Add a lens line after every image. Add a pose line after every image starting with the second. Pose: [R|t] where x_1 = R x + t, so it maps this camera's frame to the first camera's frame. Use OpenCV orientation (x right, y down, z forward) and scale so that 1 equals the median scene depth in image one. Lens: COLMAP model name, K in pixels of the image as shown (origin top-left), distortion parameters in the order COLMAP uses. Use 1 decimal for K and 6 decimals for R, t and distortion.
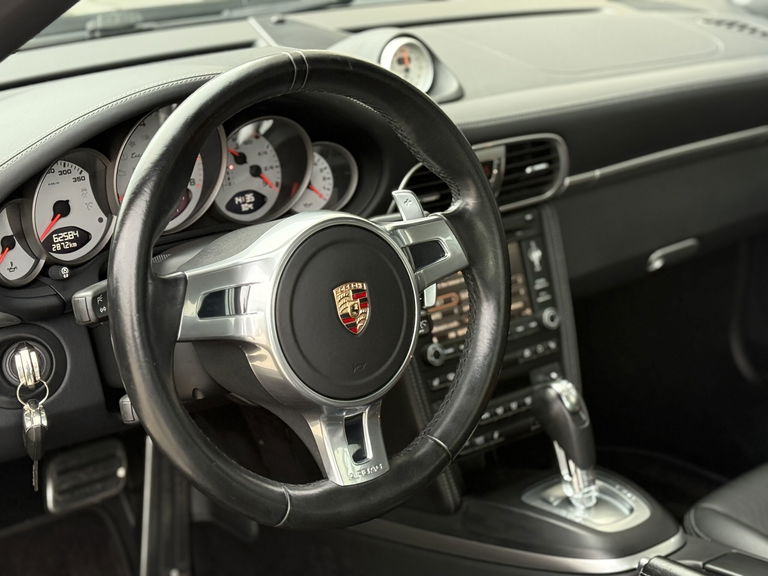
lens RADIAL K [[1534.9, 0, 380.6], [0, 1534.9, 287.8], [0, 0, 1]] dist [0.128634, 0.180334]
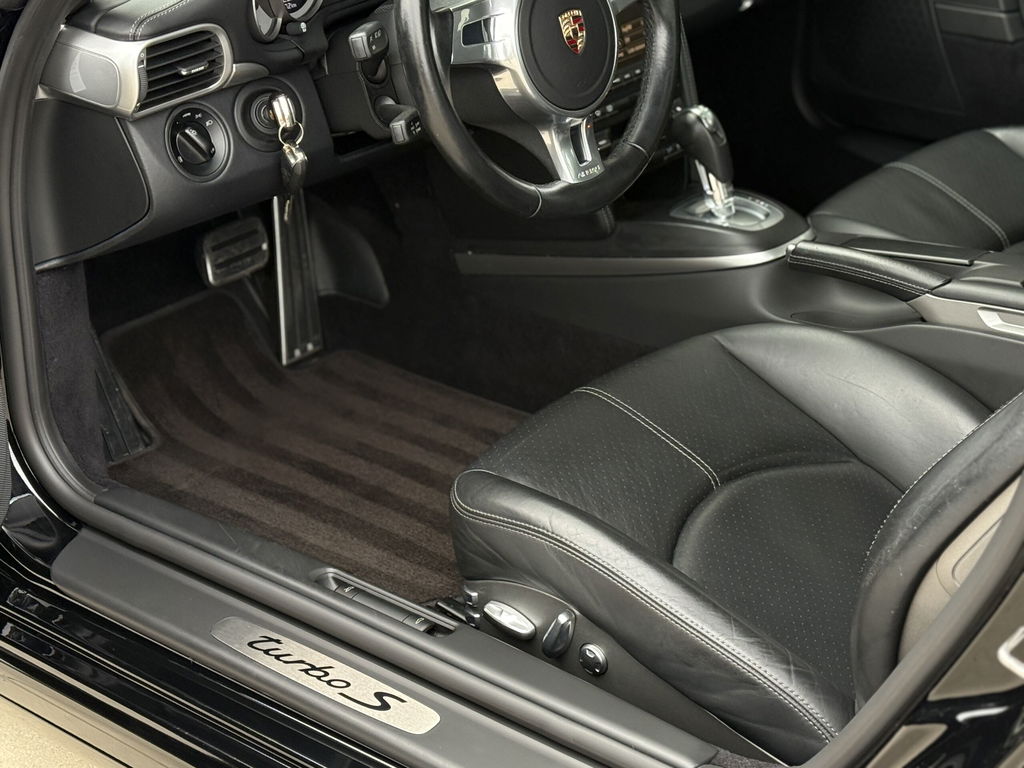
lens RADIAL K [[2046.6, 0, 507.5], [0, 2046.6, 383.7], [0, 0, 1]] dist [0.128634, 0.180334]
pose [[0.983791, -0.103348, 0.146543, -0.270907], [0.085538, 0.988709, 0.123036, 0.067680], [-0.157604, -0.108507, 0.981523, -0.487523]]
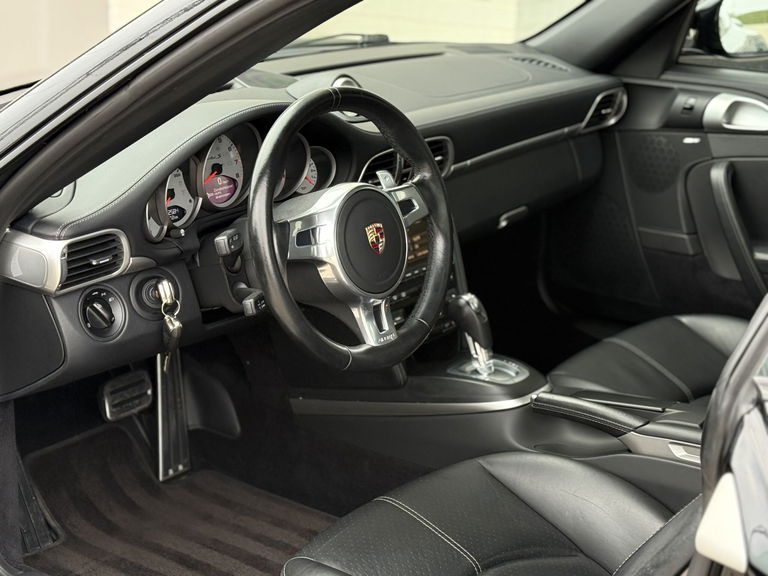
lens RADIAL K [[1534.9, 0, 380.6], [0, 1534.9, 287.8], [0, 0, 1]] dist [0.128634, 0.180334]
pose [[0.980171, -0.065984, 0.186846, -0.268990], [0.070337, 0.997382, -0.016761, 0.077733], [-0.185251, 0.029571, 0.982246, -0.527647]]
